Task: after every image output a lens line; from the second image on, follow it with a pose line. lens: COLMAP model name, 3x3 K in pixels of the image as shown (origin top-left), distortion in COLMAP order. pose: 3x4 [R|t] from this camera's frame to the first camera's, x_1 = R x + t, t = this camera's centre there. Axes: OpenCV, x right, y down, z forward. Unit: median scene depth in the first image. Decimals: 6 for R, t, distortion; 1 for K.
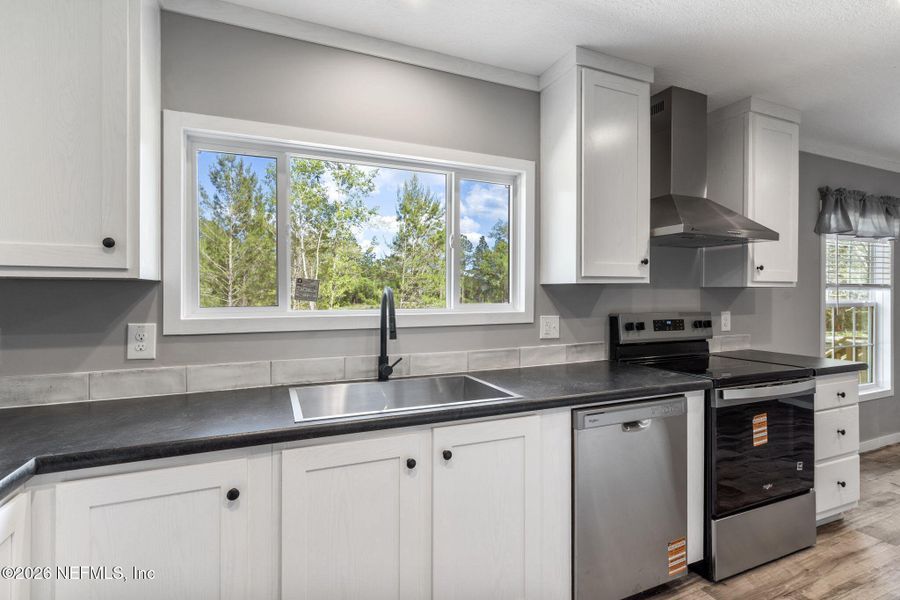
lens RADIAL K [[422.3, 0, 502.7], [0, 422.3, 286.8], [0, 0, 1]] dist [-0.003569, 0.001221]
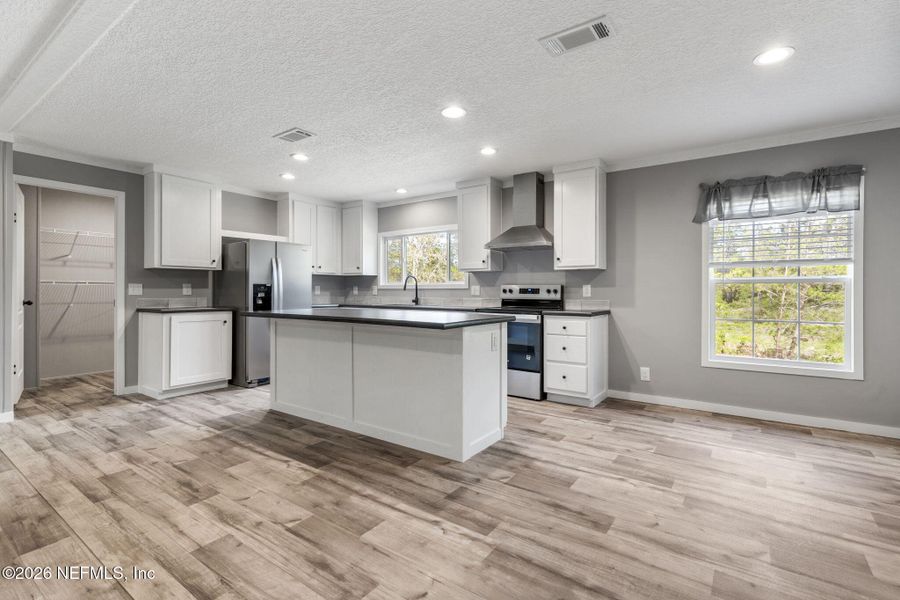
lens RADIAL K [[422.3, 0, 451.7], [0, 422.3, 297.3], [0, 0, 1]] dist [-0.003569, 0.001221]
pose [[0.525032, 0.010047, -0.851023, 1.998966], [0.012214, 0.999738, 0.019338, 0.083637], [0.850995, -0.020547, 0.524772, -0.349434]]
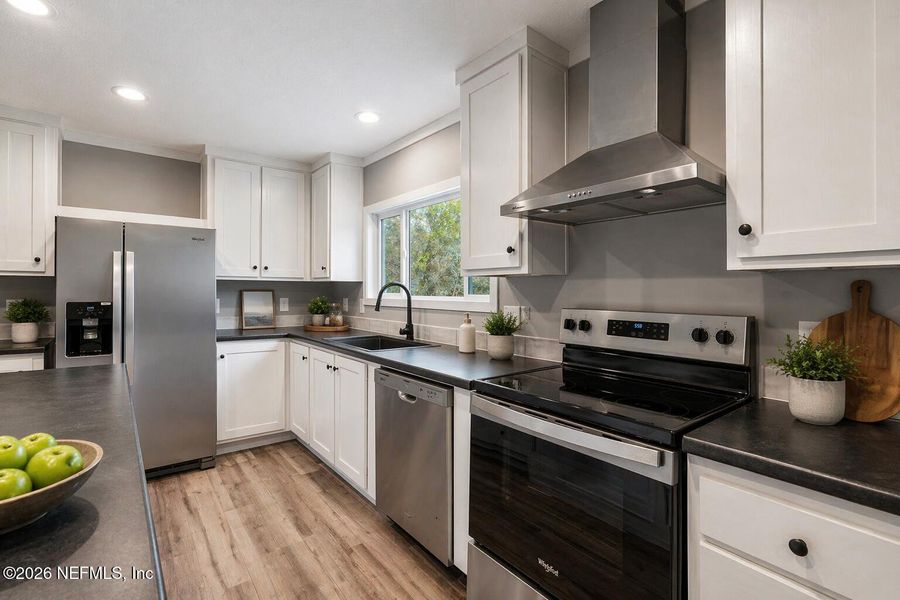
lens RADIAL K [[407.4, 0, 451.6], [0, 407.4, 289.1], [0, 0, 1]] dist [0.000070, 0.001102]
pose [[0.260411, -0.005485, -0.965482, 1.025134], [0.009131, 0.999953, -0.003218, 0.025711], [0.965455, -0.007978, 0.260449, 0.576174]]
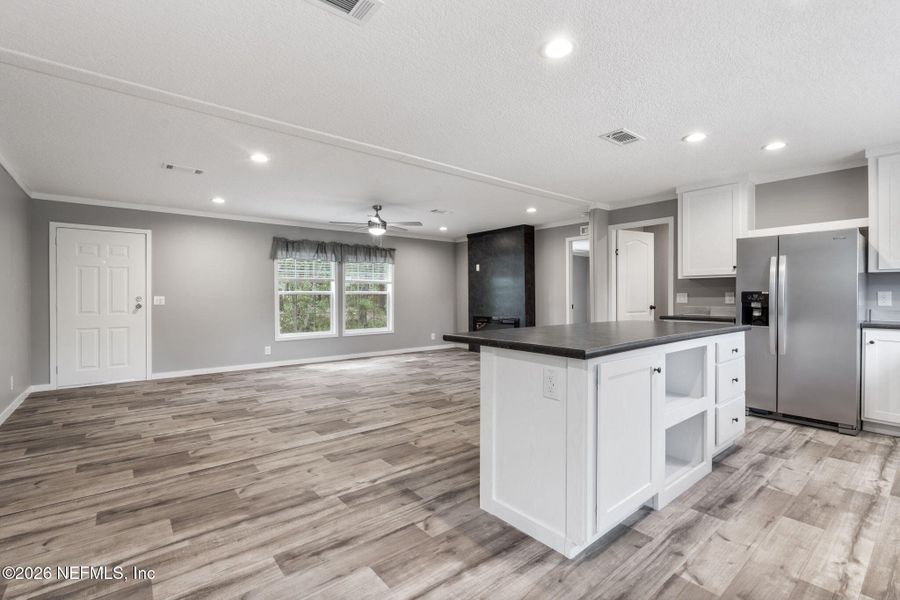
lens RADIAL K [[407.4, 0, 452.5], [0, 407.4, 292.9], [0, 0, 1]] dist [0.000070, 0.001102]
pose [[-0.959431, -0.005936, -0.281882, 1.363110], [0.000945, 0.999705, -0.024268, 0.090904], [0.281943, -0.023550, -0.959142, 1.153429]]
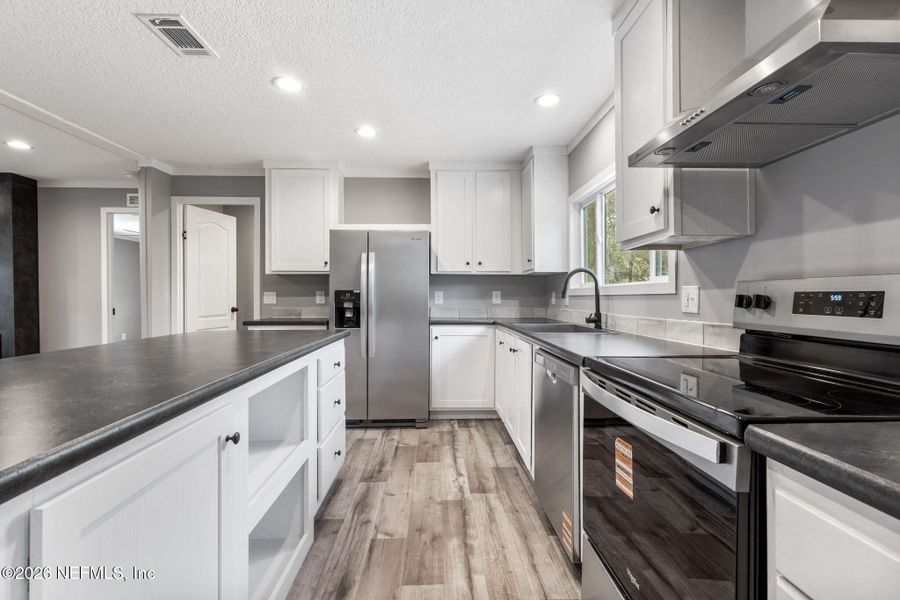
lens RADIAL K [[422.3, 0, 455.7], [0, 422.3, 300.1], [0, 0, 1]] dist [-0.003569, 0.001221]
pose [[-0.344756, 0.007388, -0.938663, 1.042338], [0.015708, 0.999874, 0.002100, 0.085453], [0.938561, -0.014020, -0.344829, 0.826549]]
